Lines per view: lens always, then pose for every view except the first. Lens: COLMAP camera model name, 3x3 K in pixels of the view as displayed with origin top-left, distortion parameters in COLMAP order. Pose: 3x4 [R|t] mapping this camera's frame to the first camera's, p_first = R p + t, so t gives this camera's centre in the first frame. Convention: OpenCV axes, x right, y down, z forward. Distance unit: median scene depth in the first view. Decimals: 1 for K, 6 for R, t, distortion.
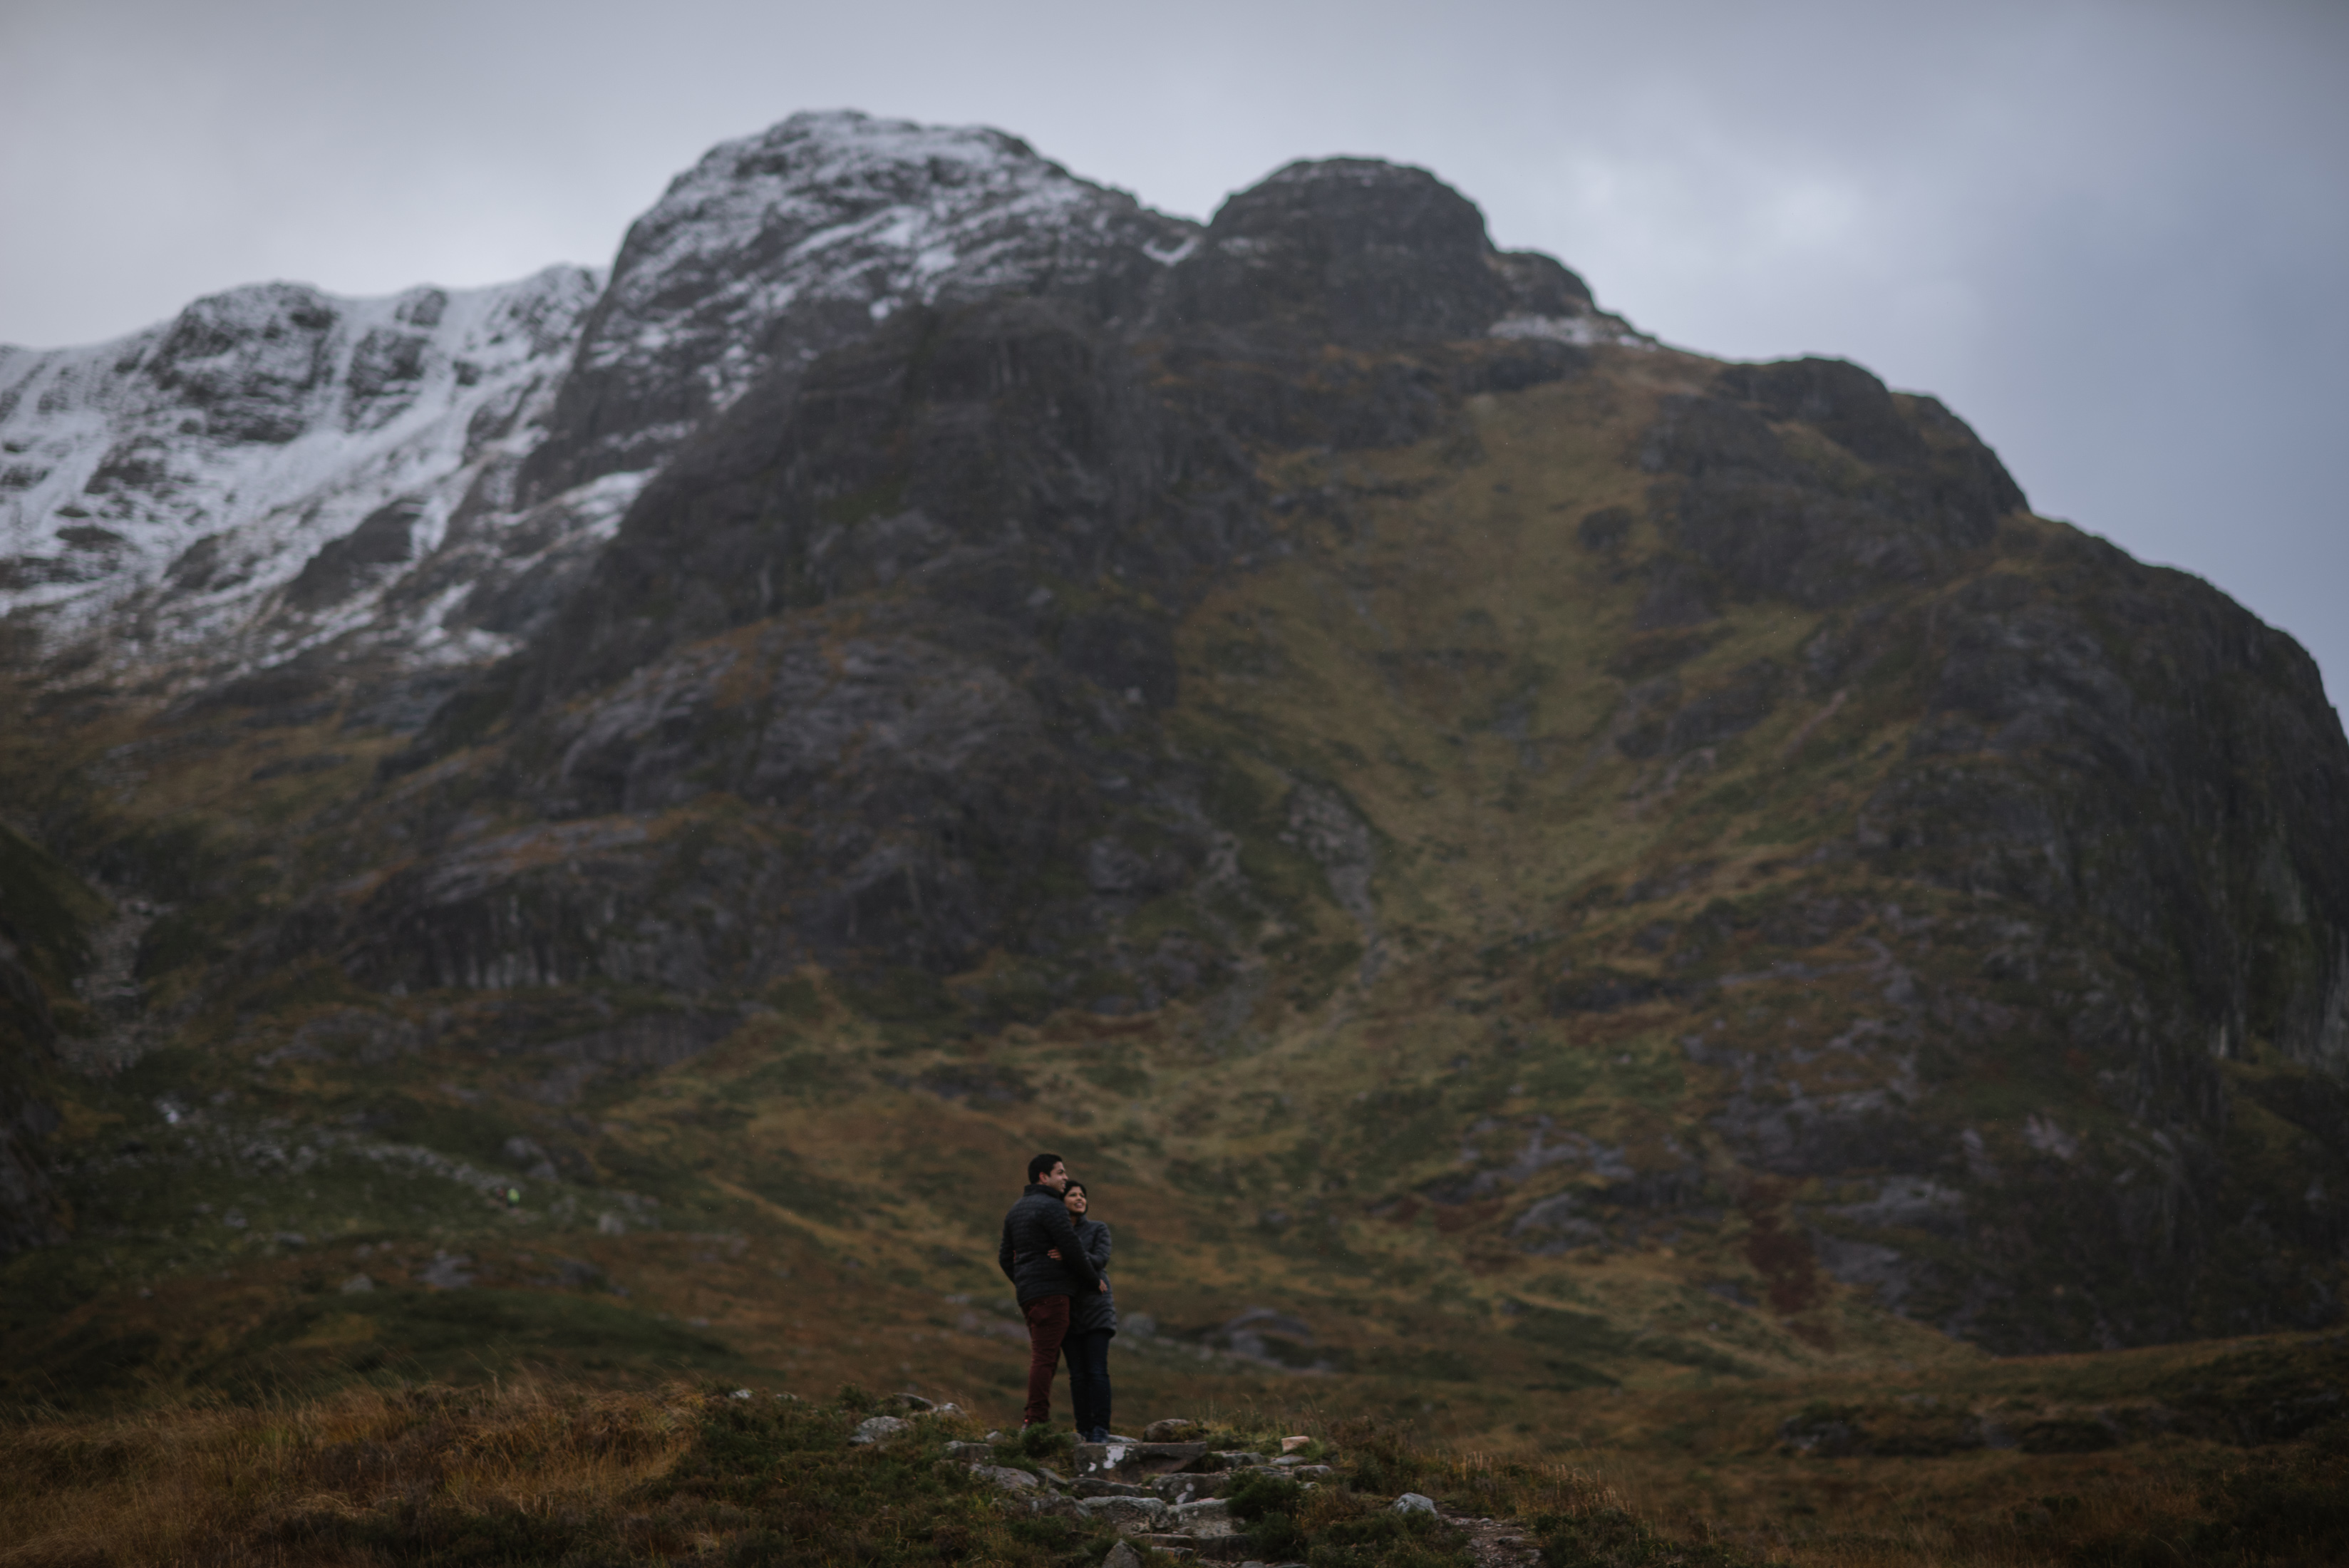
lens RADIAL K [[5602.0, 0, 1181.4], [0, 5602.0, 793.9], [0, 0, 1]] dist [-0.124974, 0.000000]
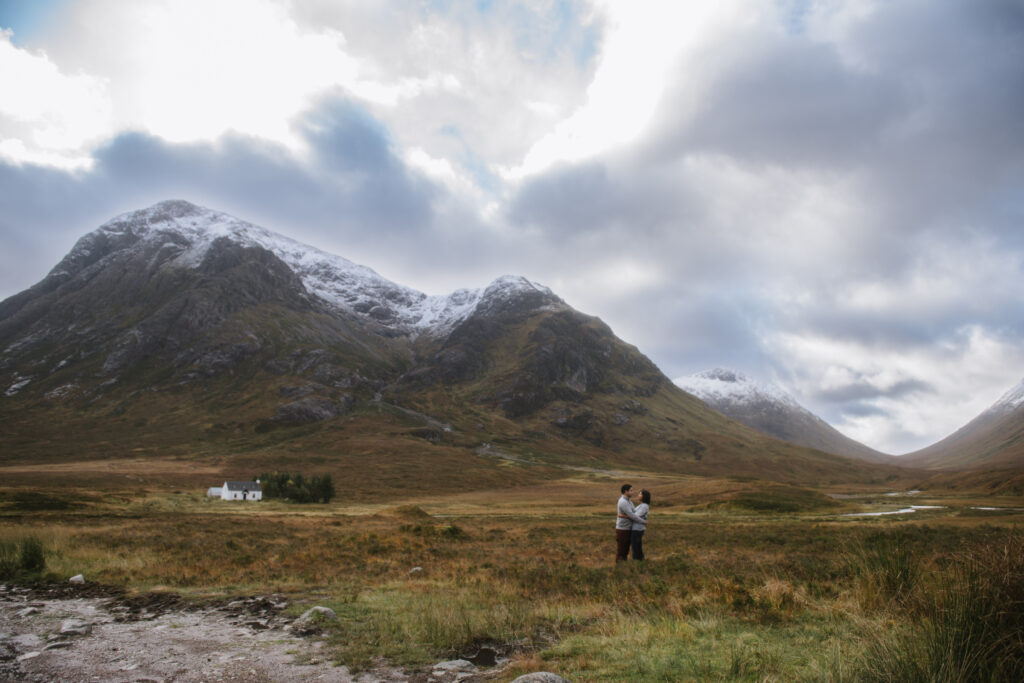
lens RADIAL K [[703.0, 0, 507.3], [0, 703.0, 344.9], [0, 0, 1]] dist [-0.043334, -0.004839]
pose [[0.976830, -0.019333, -0.213143, 0.228321], [0.032440, 0.997779, 0.058171, -0.073200], [0.211545, -0.063738, 0.975288, -0.297684]]
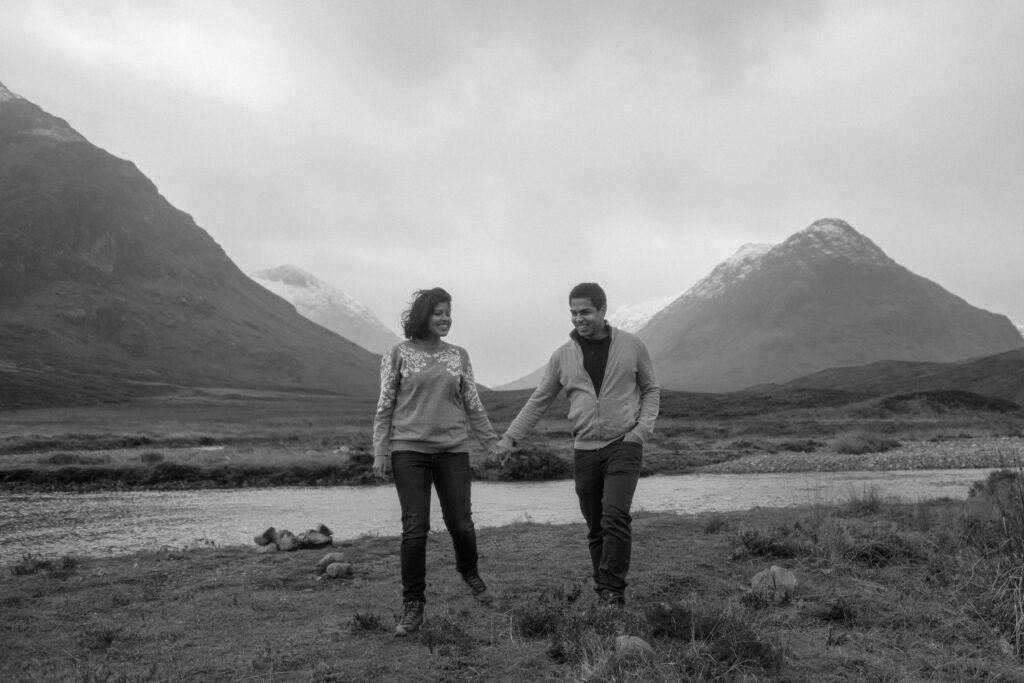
lens RADIAL K [[883.1, 0, 581.6], [0, 883.1, 322.4], [0, 0, 1]] dist [-0.038928, -0.016047]
pose [[0.896267, 0.060463, 0.439373, 0.159466], [-0.118793, 0.987194, 0.106472, -0.033435], [-0.427309, -0.147621, 0.891973, -0.180935]]
